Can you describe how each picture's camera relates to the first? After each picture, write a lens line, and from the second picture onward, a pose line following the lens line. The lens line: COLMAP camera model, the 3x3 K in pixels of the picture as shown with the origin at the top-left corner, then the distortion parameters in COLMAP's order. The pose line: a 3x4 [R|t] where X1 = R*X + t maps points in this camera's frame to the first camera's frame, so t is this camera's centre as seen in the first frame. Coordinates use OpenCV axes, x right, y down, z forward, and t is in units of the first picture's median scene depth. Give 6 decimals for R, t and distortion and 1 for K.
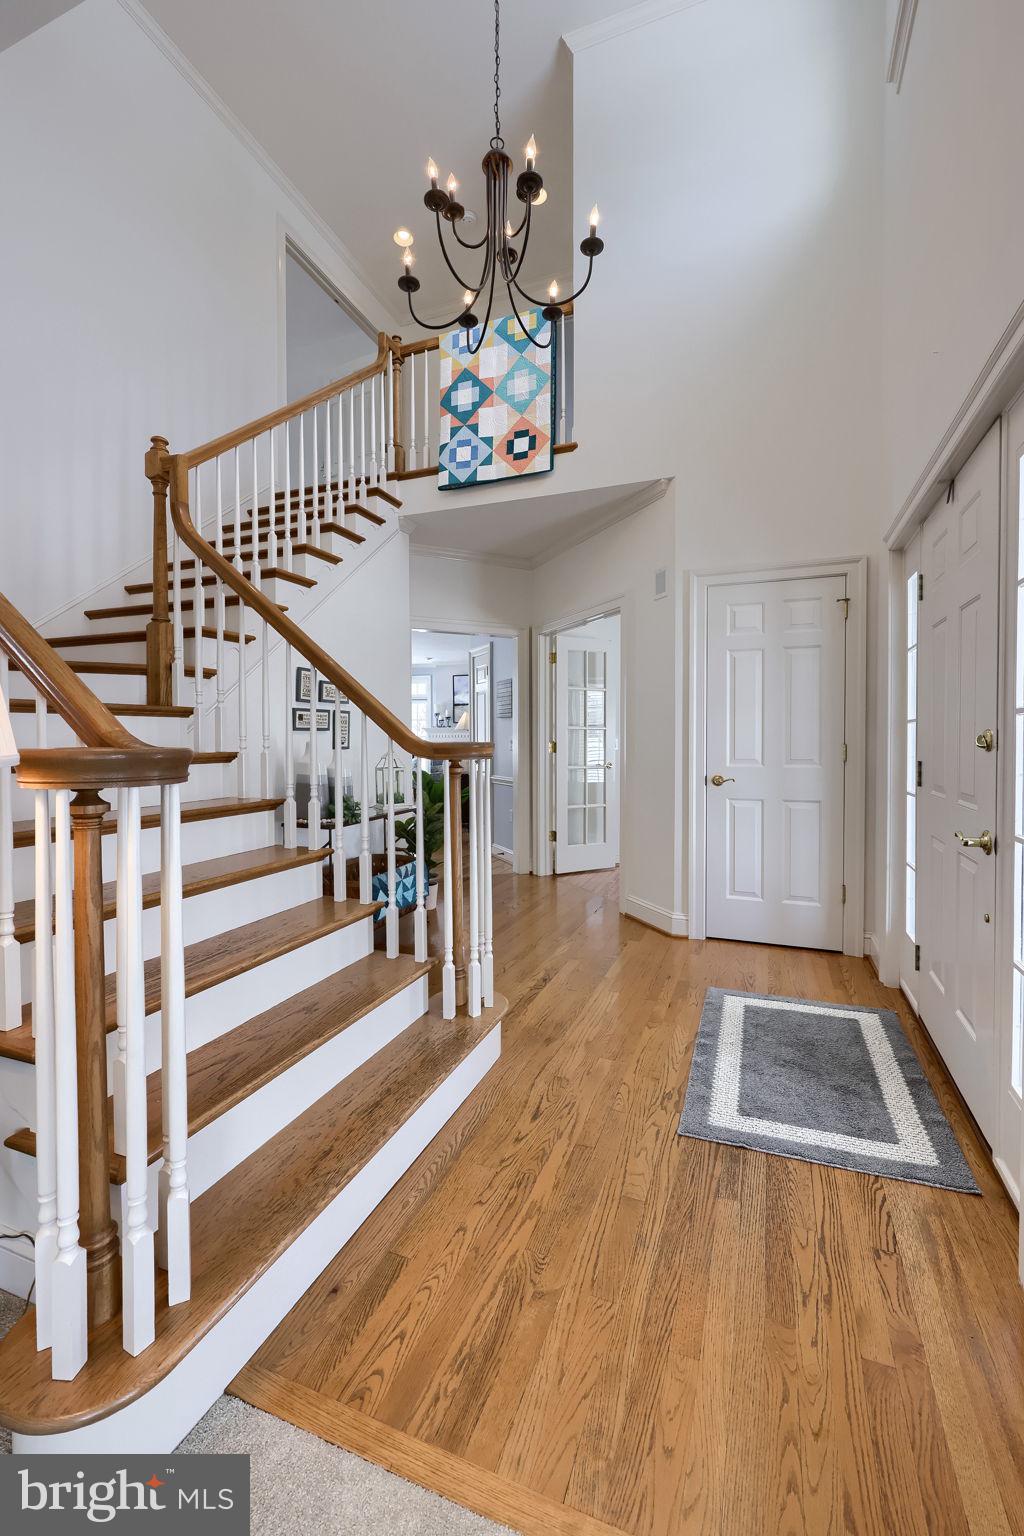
lens RADIAL K [[652.8, 0, 522.3], [0, 652.8, 735.8], [0, 0, 1]] dist [-0.003332, 0.000722]
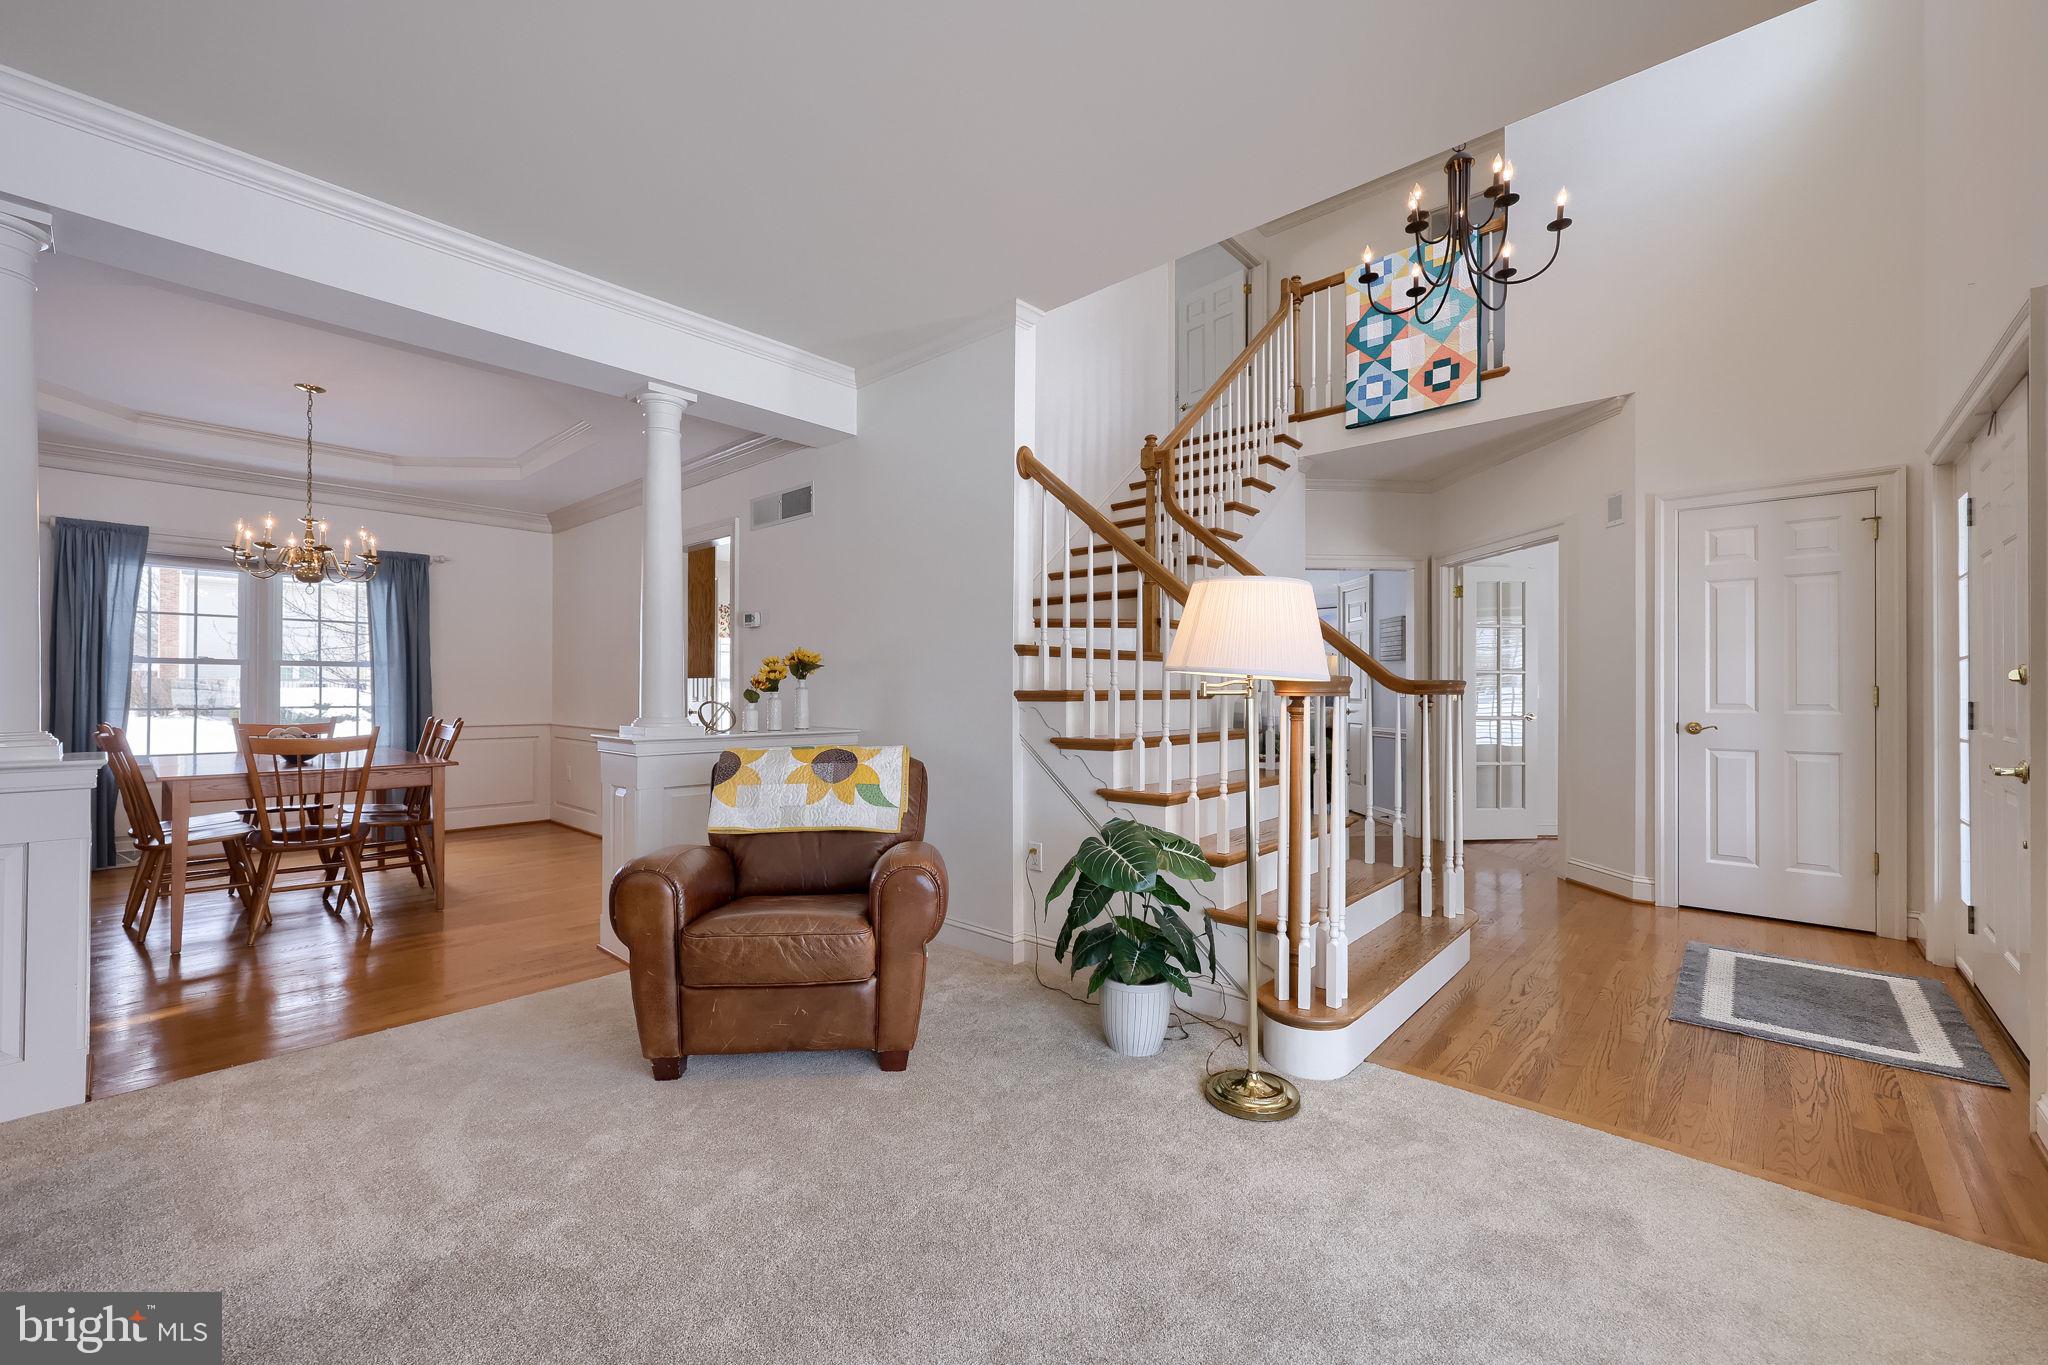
lens RADIAL K [[832.5, 0, 1036.6], [0, 832.5, 678.1], [0, 0, 1]] dist [-0.003390, 0.000916]
pose [[0.936150, -0.002689, -0.351589, -0.145645], [-0.000845, 0.999951, -0.009897, 0.013093], [0.351599, 0.009562, 0.936102, -0.387912]]
